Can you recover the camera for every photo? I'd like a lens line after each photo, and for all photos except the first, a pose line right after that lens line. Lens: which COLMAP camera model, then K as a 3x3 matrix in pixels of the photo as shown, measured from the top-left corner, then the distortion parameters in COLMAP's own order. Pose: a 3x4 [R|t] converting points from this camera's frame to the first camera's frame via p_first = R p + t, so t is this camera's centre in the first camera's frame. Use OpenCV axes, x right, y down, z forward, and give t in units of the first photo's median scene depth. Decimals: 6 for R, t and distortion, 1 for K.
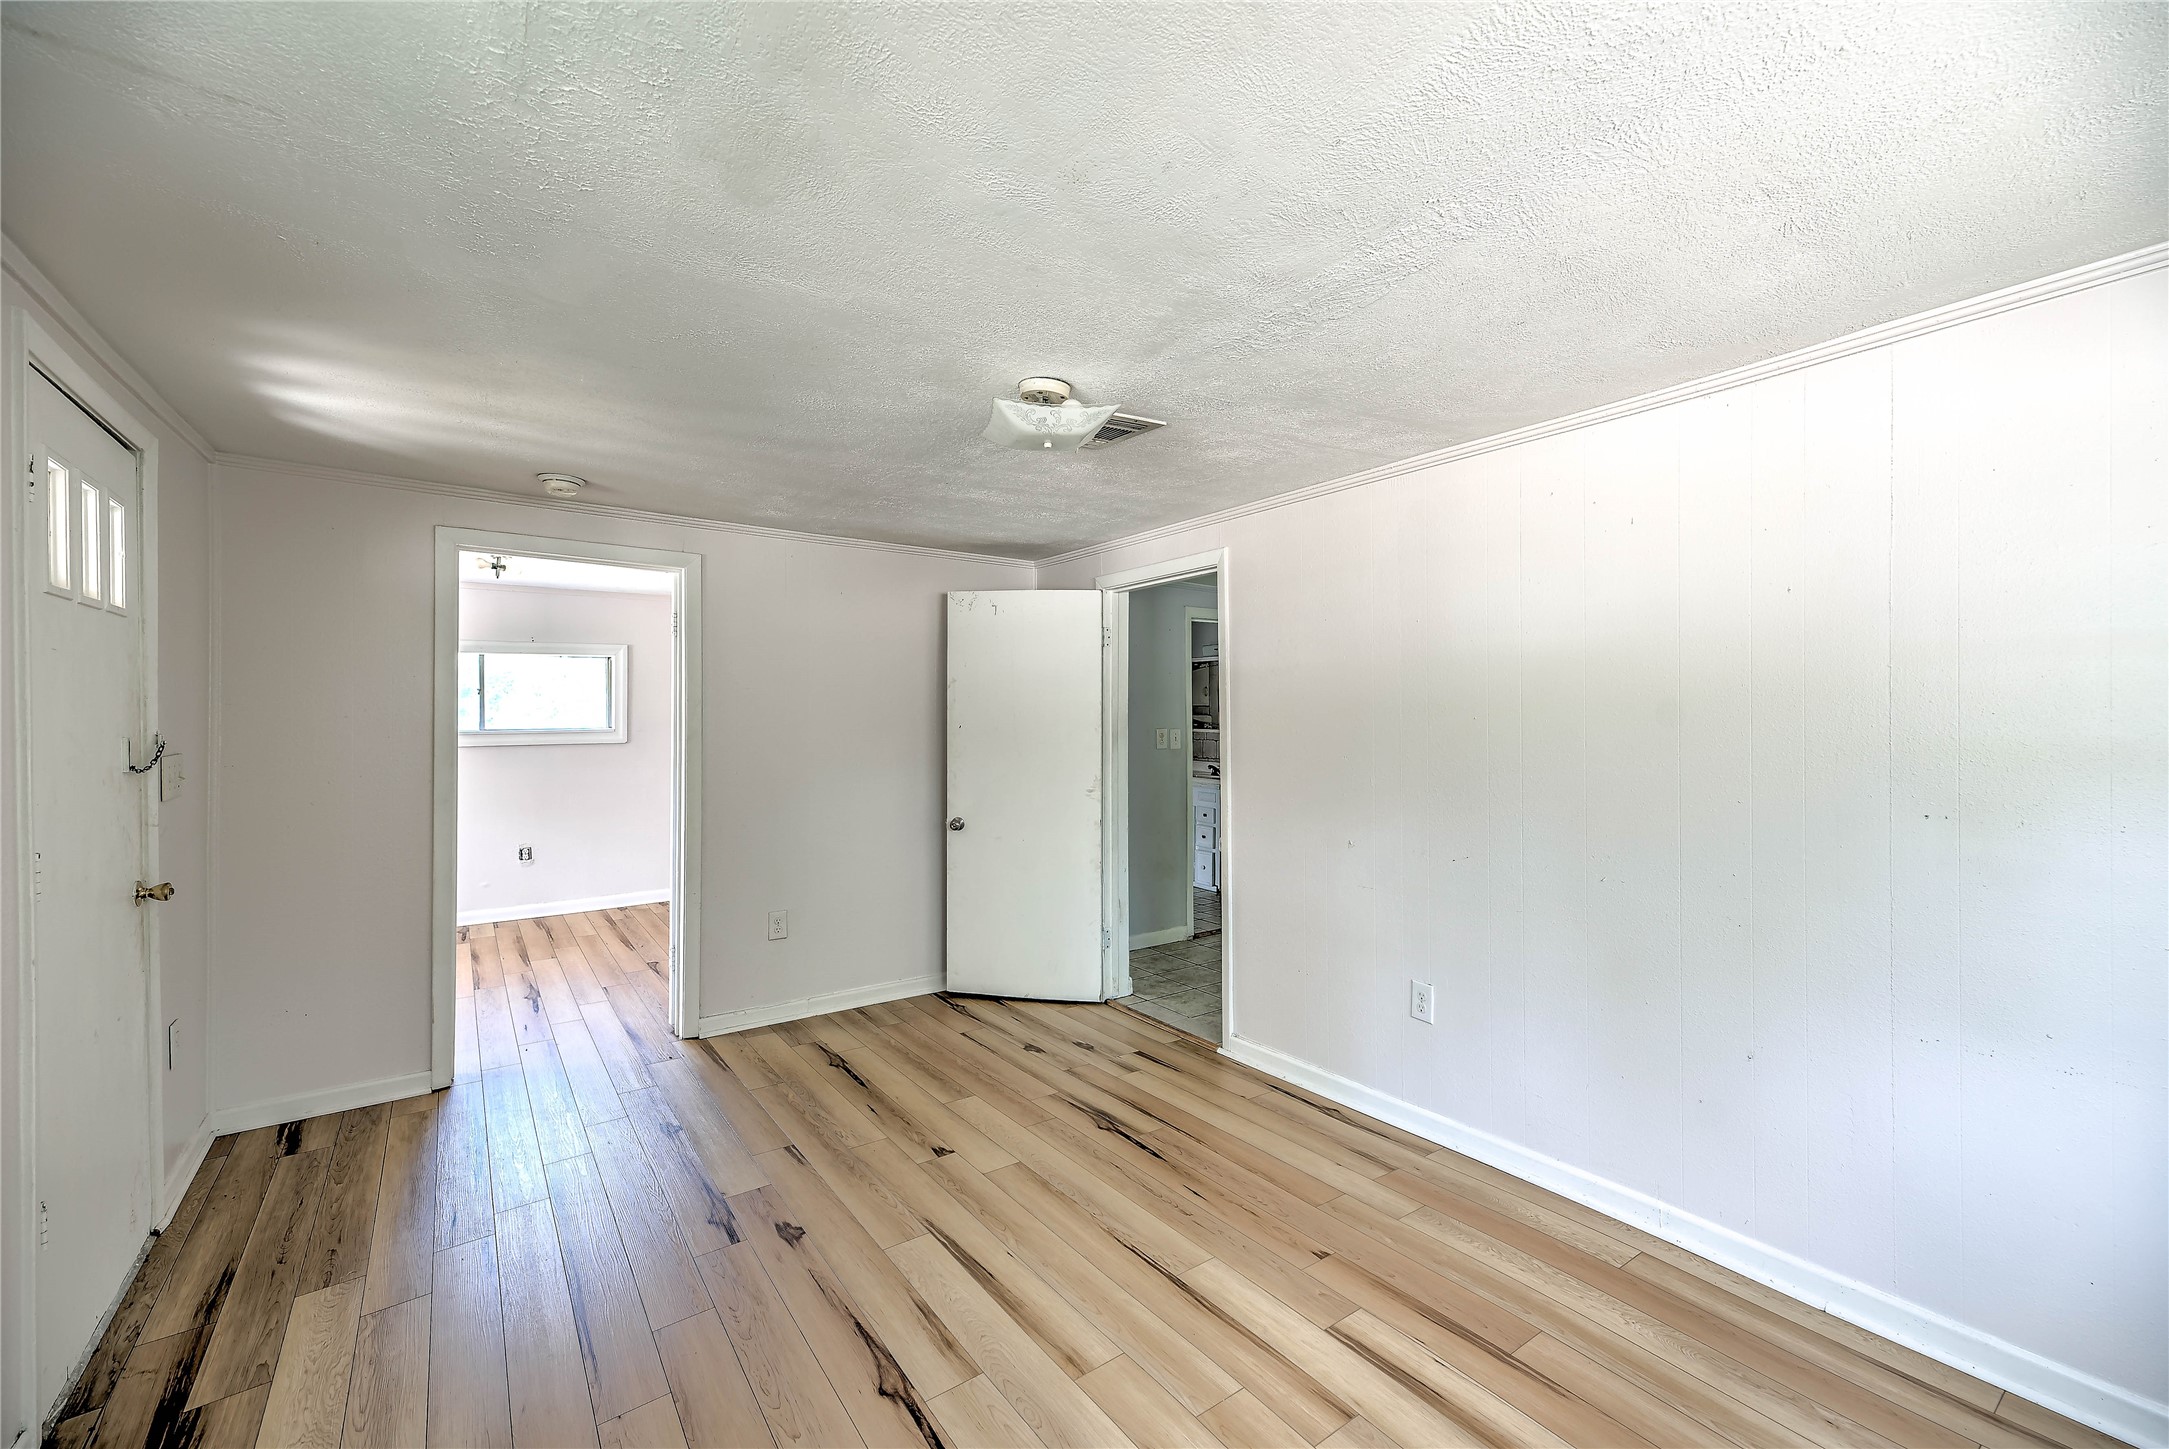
lens RADIAL K [[877.9, 0, 1097.1], [0, 877.9, 707.5], [0, 0, 1]] dist [0.001846, -0.000146]
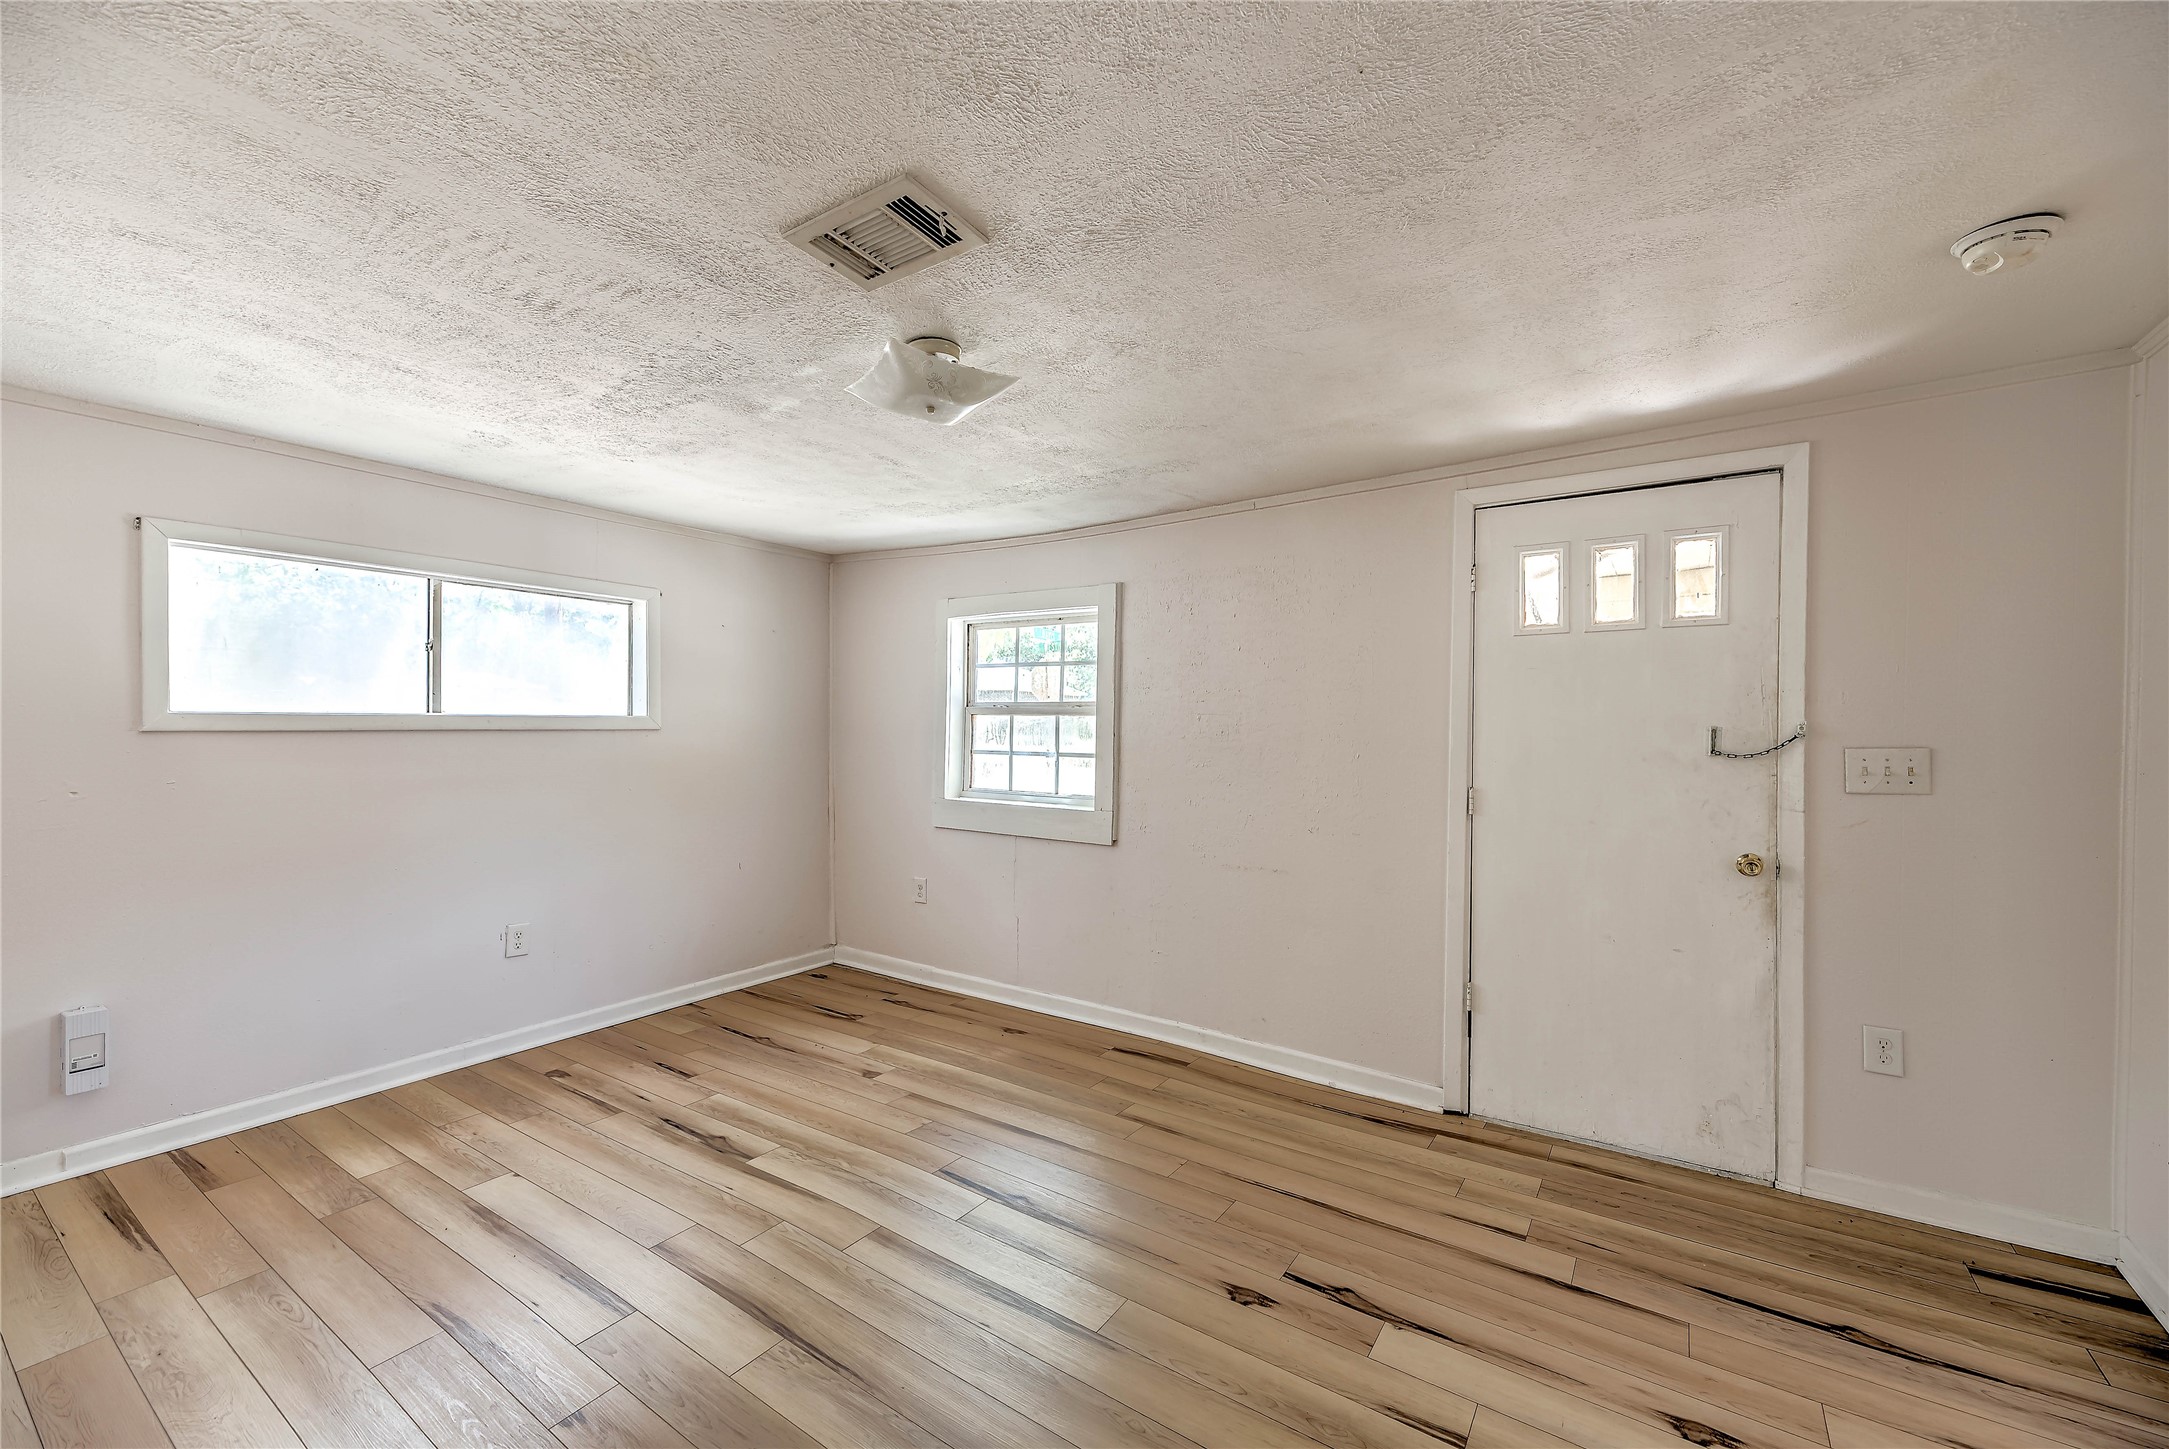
lens RADIAL K [[861.2, 0, 1086.4], [0, 861.2, 731.1], [0, 0, 1]] dist [0.011256, -0.000507]
pose [[-0.941036, 0.003552, -0.338287, 0.093826], [0.003468, 0.999994, 0.000852, 0.039364], [0.338288, -0.000372, -0.941042, 1.848651]]
